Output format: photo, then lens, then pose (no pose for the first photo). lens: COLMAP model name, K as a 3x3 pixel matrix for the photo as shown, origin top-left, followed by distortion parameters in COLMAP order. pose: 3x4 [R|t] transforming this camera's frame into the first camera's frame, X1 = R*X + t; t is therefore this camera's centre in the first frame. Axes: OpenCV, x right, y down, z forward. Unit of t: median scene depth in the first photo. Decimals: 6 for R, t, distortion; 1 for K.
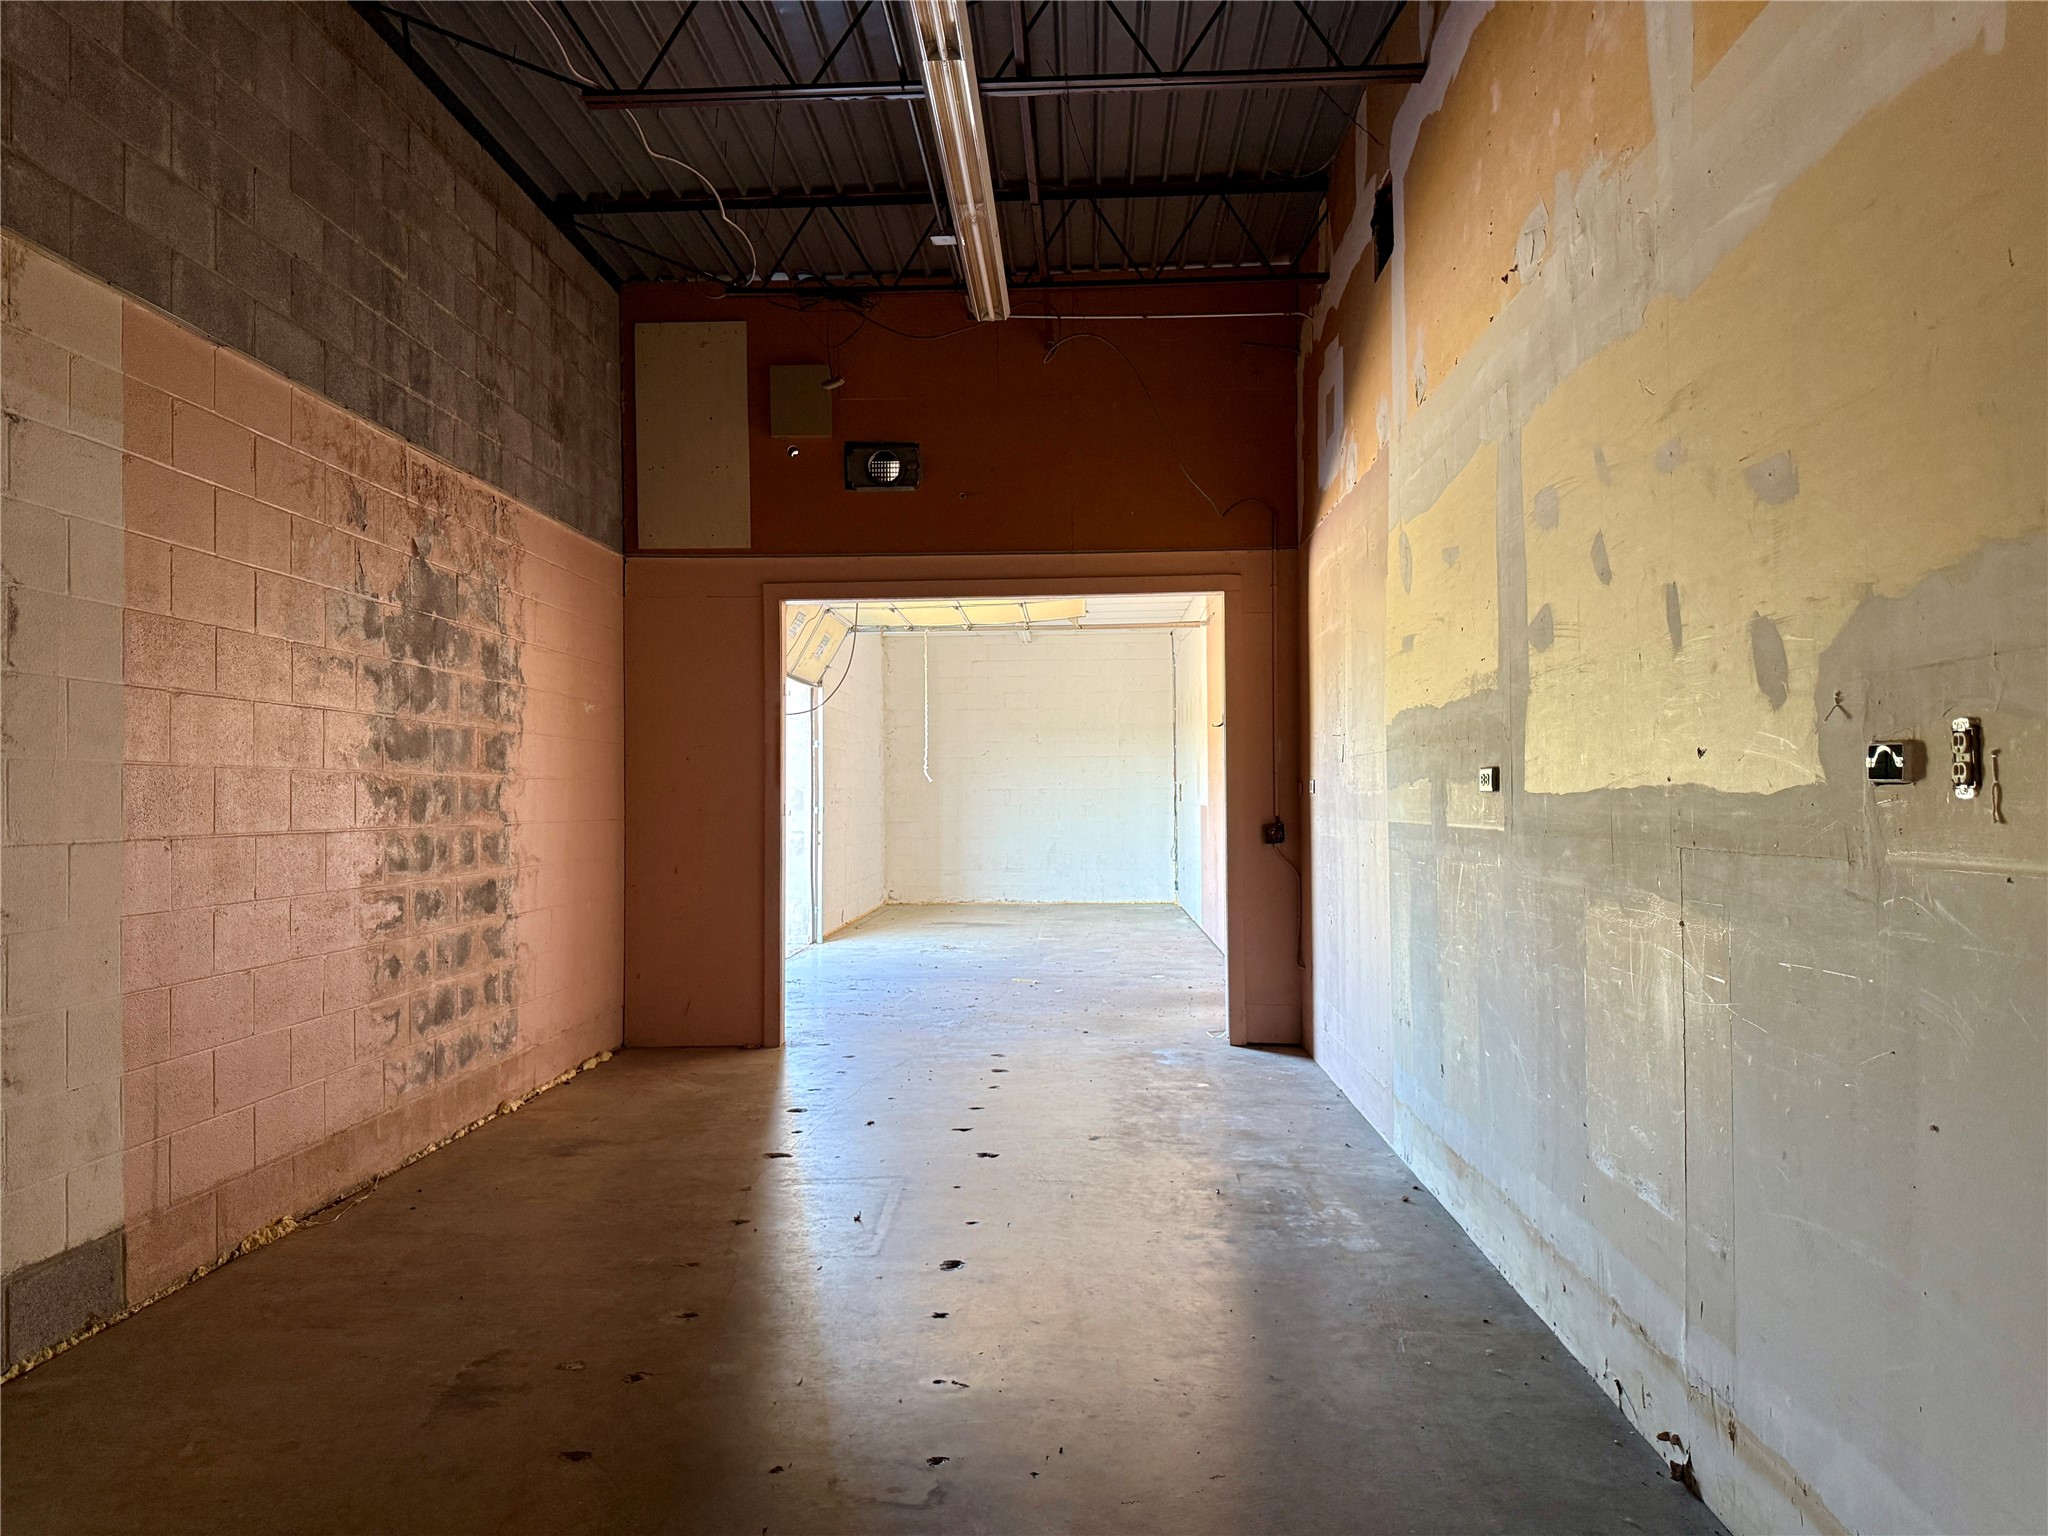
lens RADIAL K [[1445.9, 0, 1036.7], [0, 1445.9, 772.0], [0, 0, 1]] dist [0.053186, -0.063430]
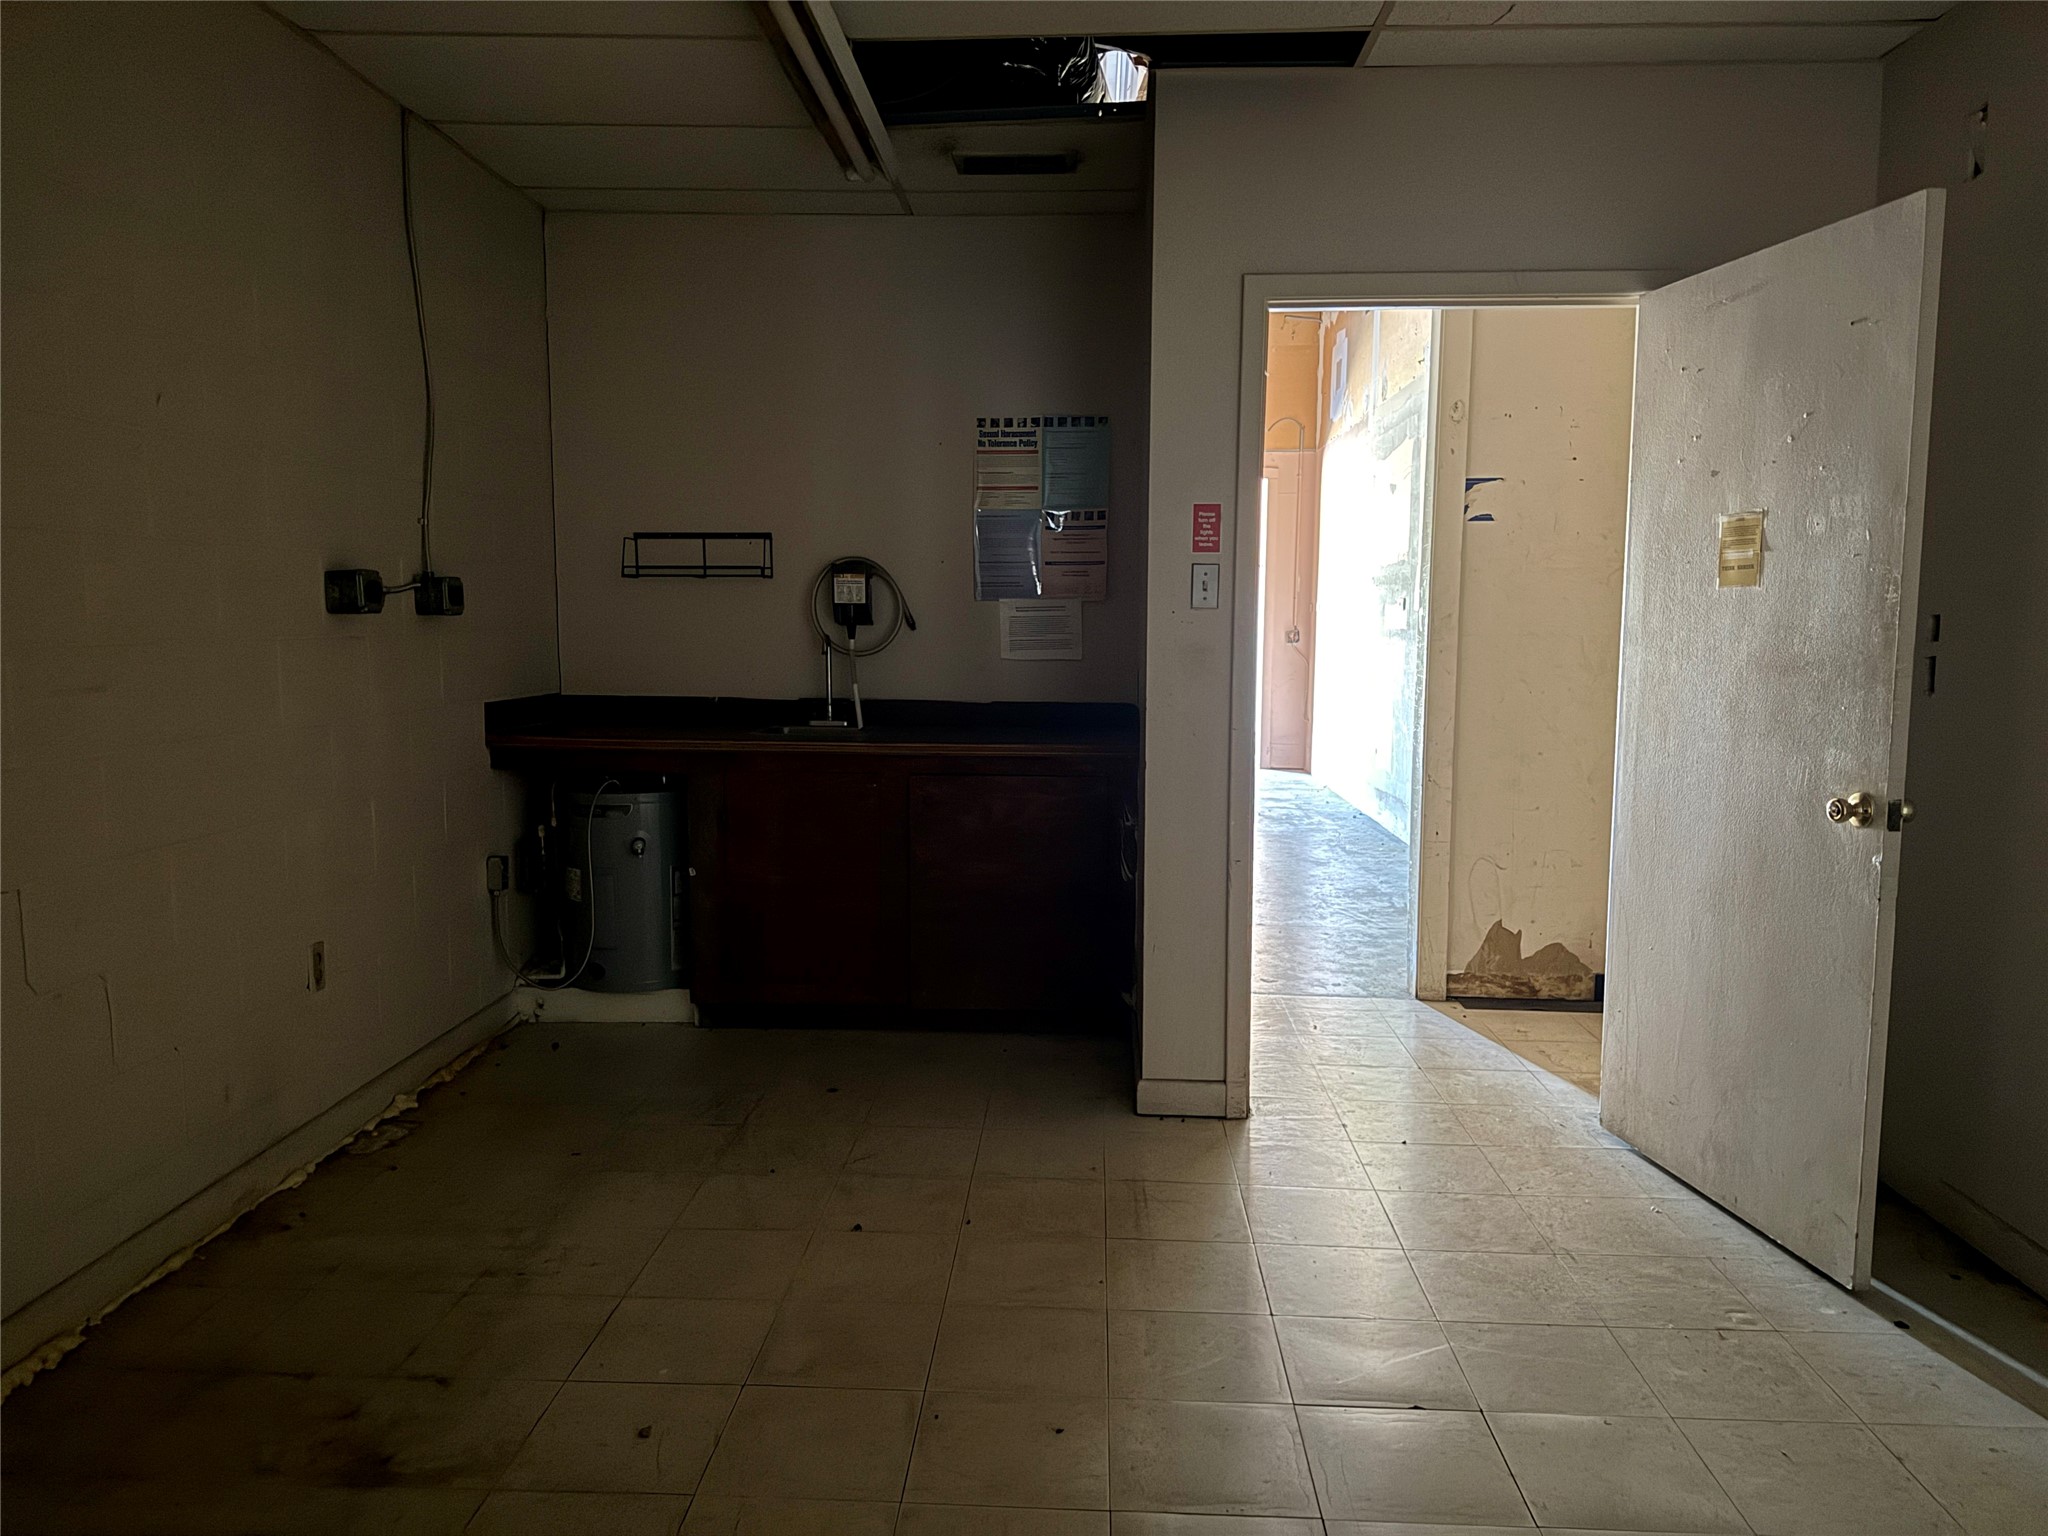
lens RADIAL K [[1445.9, 0, 1031.0], [0, 1445.9, 774.3], [0, 0, 1]] dist [0.053186, -0.063430]
pose [[0.999817, 0.016589, -0.009511, -0.162257], [-0.015255, 0.991871, 0.126331, -0.006433], [0.011530, -0.126163, 0.991943, -0.917572]]
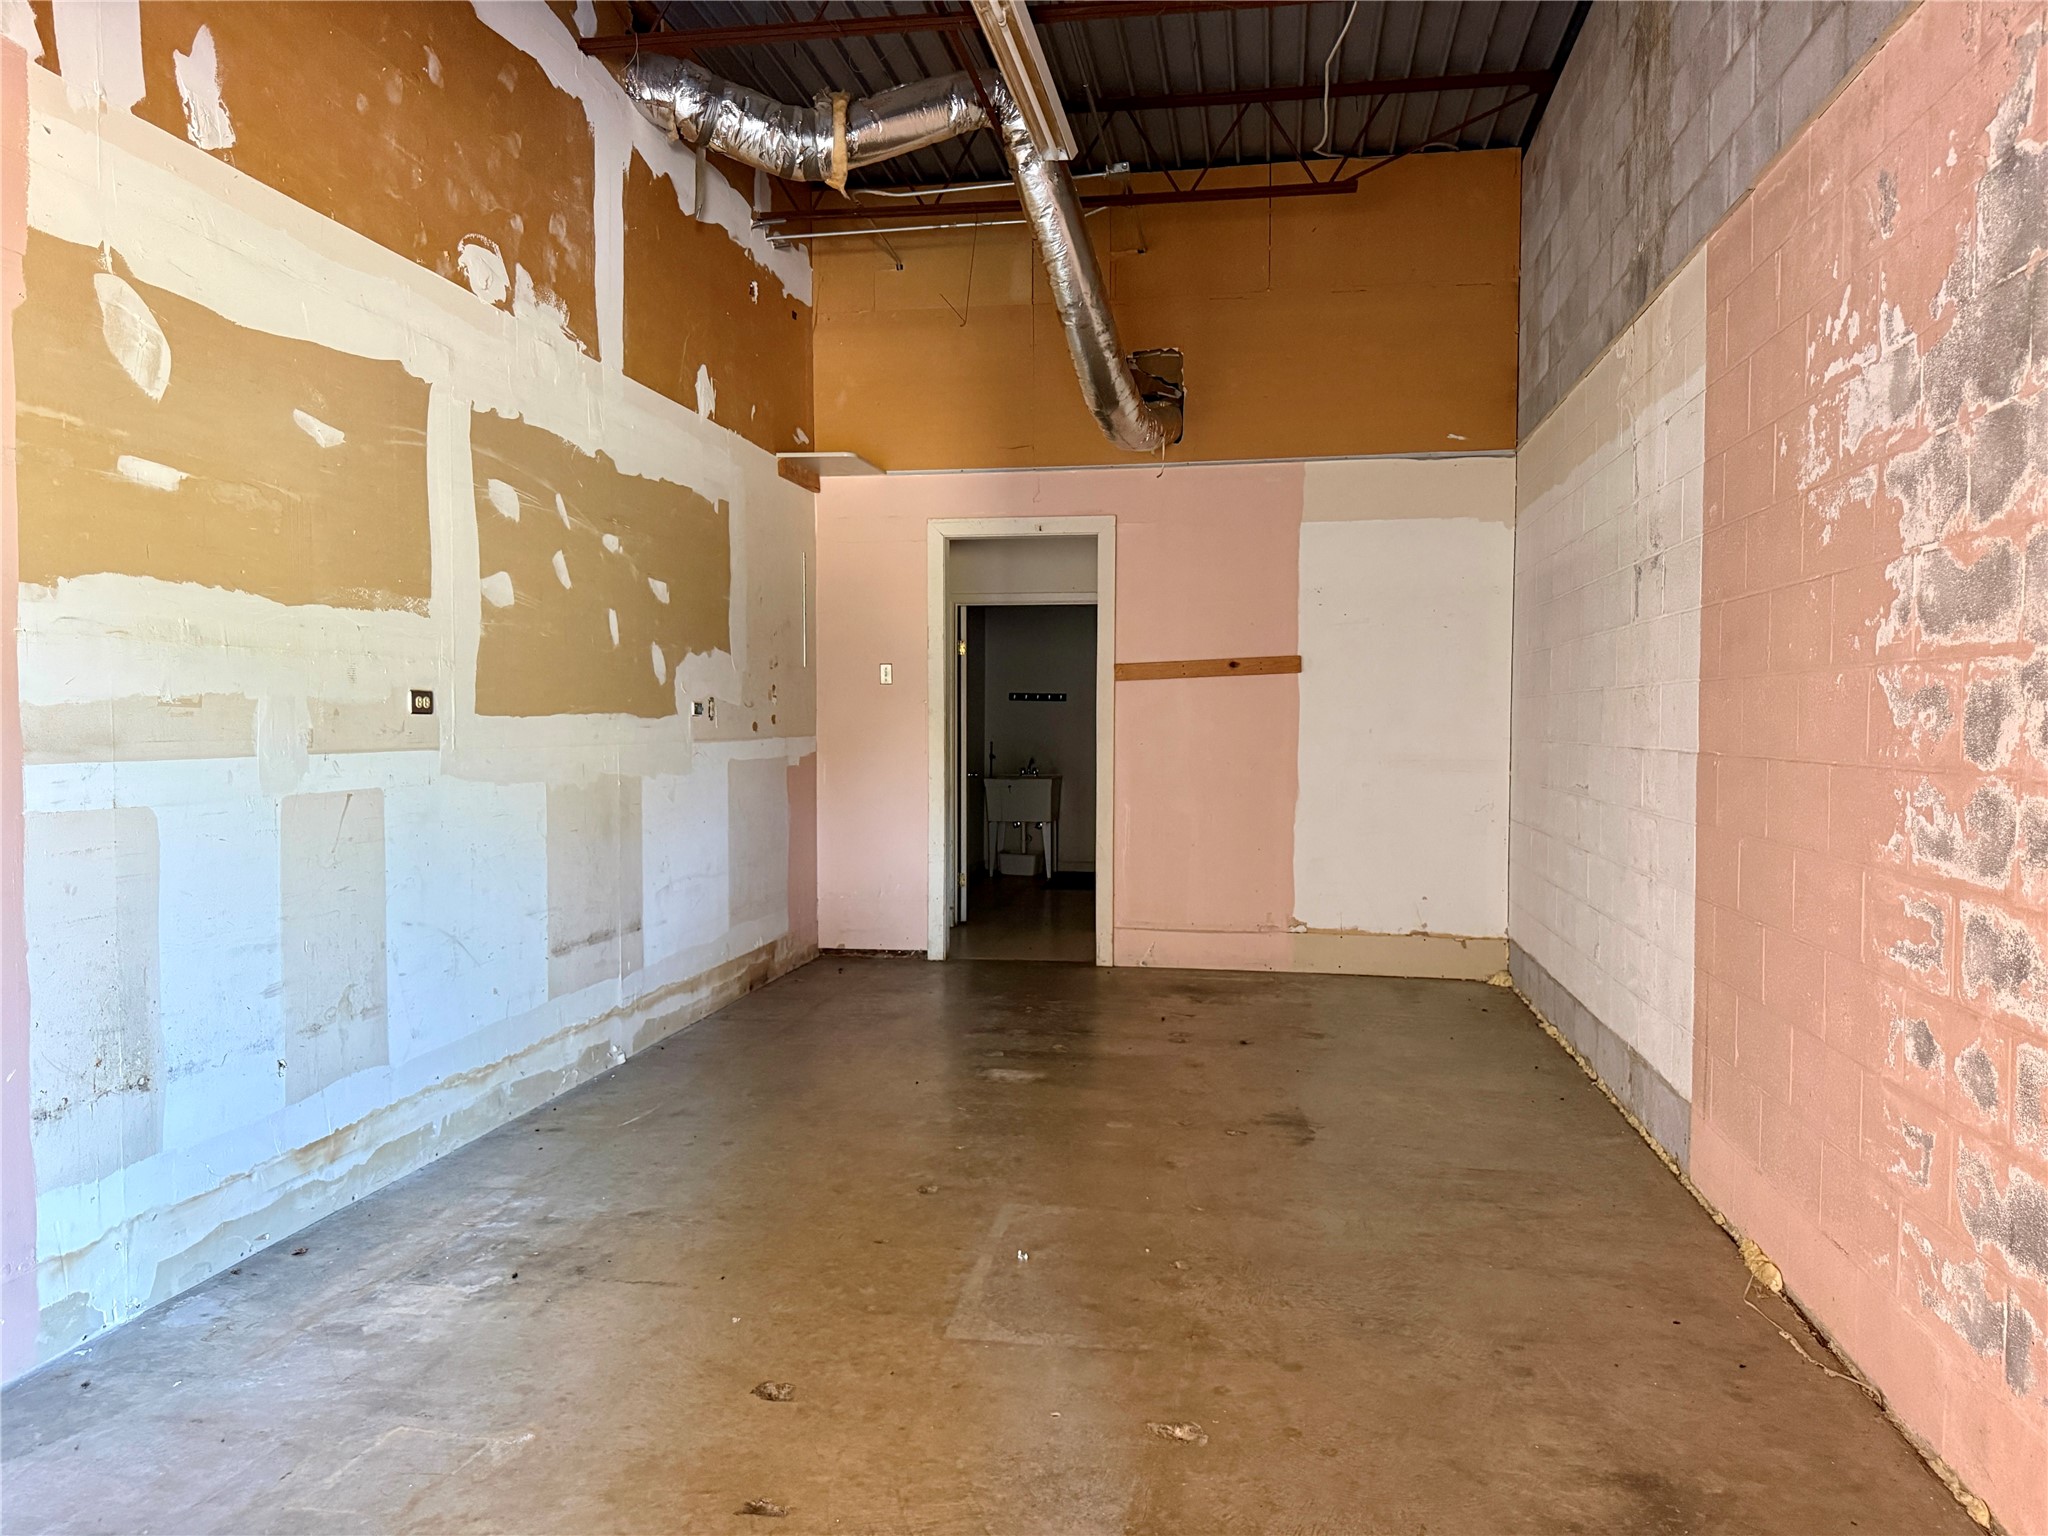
lens RADIAL K [[1445.9, 0, 1024.5], [0, 1445.9, 771.0], [0, 0, 1]] dist [0.053186, -0.063430]
pose [[-0.990627, -0.000341, 0.136597, -0.212829], [0.002077, 0.999844, 0.017559, 0.031310], [-0.136581, 0.017678, -0.990471, 1.632662]]
